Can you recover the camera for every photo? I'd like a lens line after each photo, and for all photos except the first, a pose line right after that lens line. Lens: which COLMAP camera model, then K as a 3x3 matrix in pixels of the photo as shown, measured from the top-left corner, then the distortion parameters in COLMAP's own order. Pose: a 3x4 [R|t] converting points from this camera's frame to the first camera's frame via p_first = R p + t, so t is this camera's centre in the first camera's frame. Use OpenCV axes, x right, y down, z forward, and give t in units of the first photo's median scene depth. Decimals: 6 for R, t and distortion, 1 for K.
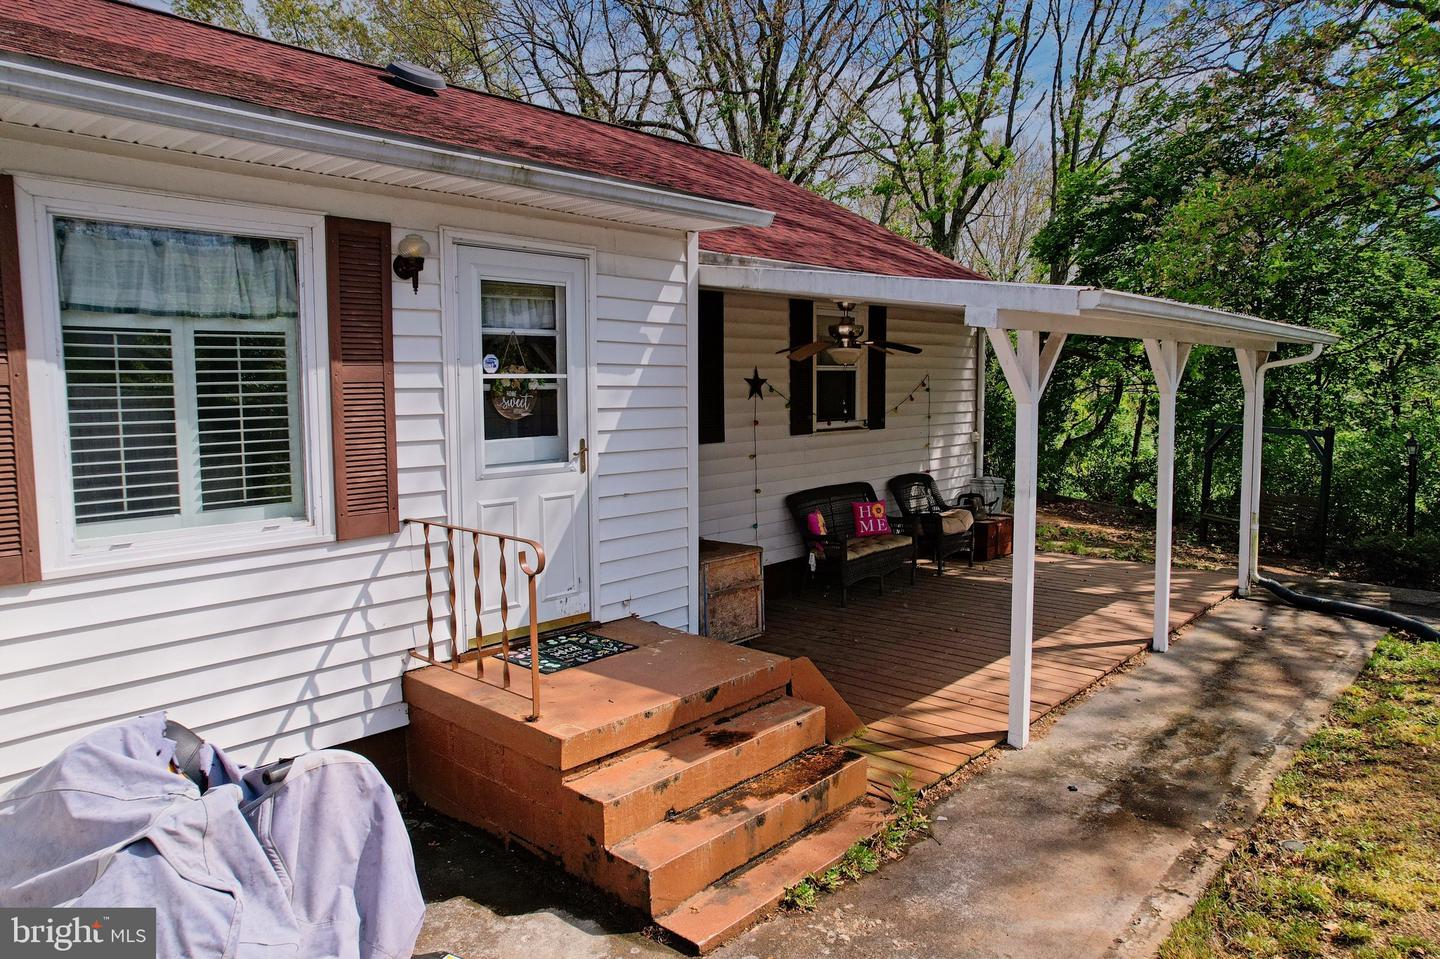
lens RADIAL K [[974.0, 0, 738.2], [0, 974.0, 475.1], [0, 0, 1]] dist [-0.024752, 0.000341]
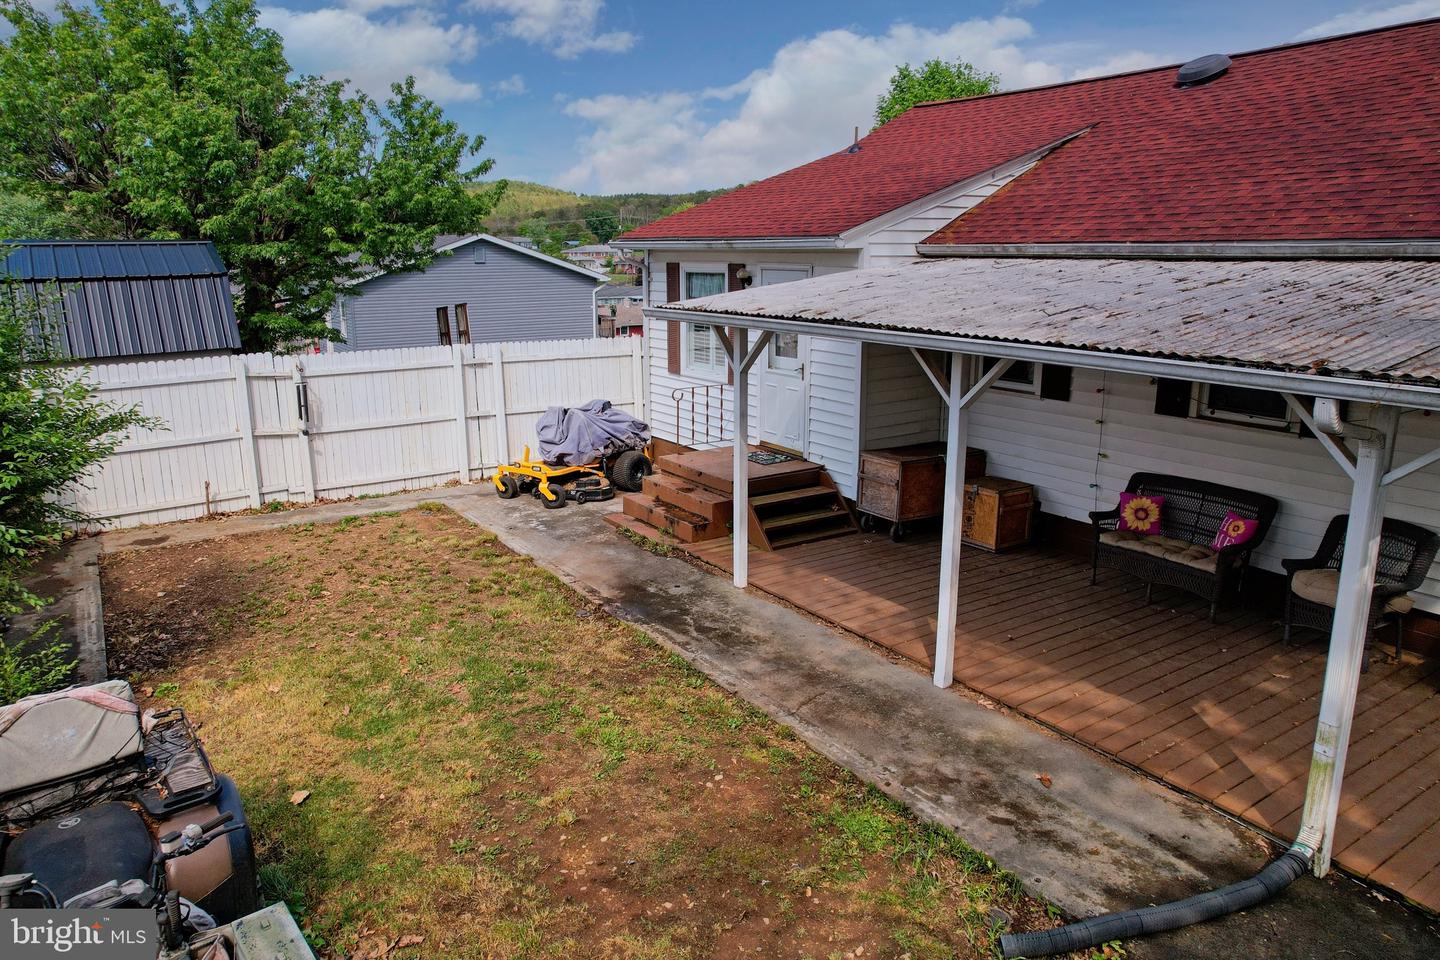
lens RADIAL K [[974.0, 0, 738.2], [0, 974.0, 475.6], [0, 0, 1]] dist [-0.024752, 0.000341]
pose [[-0.250513, 0.223362, -0.941994, 1.130586], [-0.094334, 0.962758, 0.253373, -0.194561], [0.963506, 0.152336, -0.220113, 0.849801]]
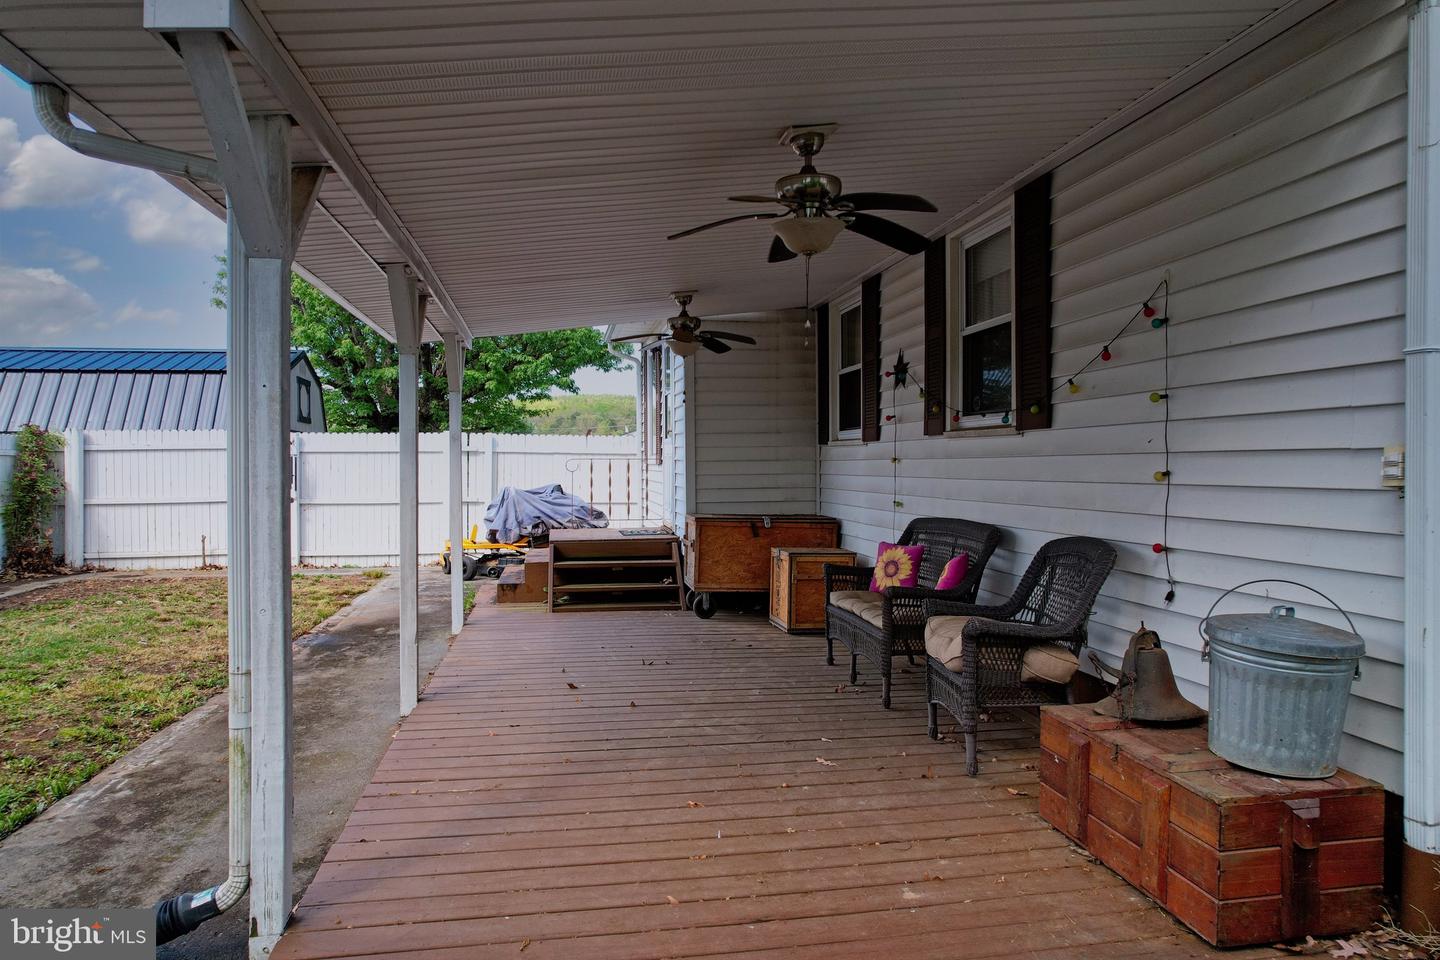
lens RADIAL K [[951.5, 0, 720.0], [0, 951.5, 480.0], [0, 0, 1]] dist [-0.006425, -0.000933]
pose [[-0.635540, 0.019915, -0.771811, 0.719023], [-0.071389, 0.993869, 0.084429, -0.058732], [0.768761, 0.108756, -0.630221, 1.376133]]
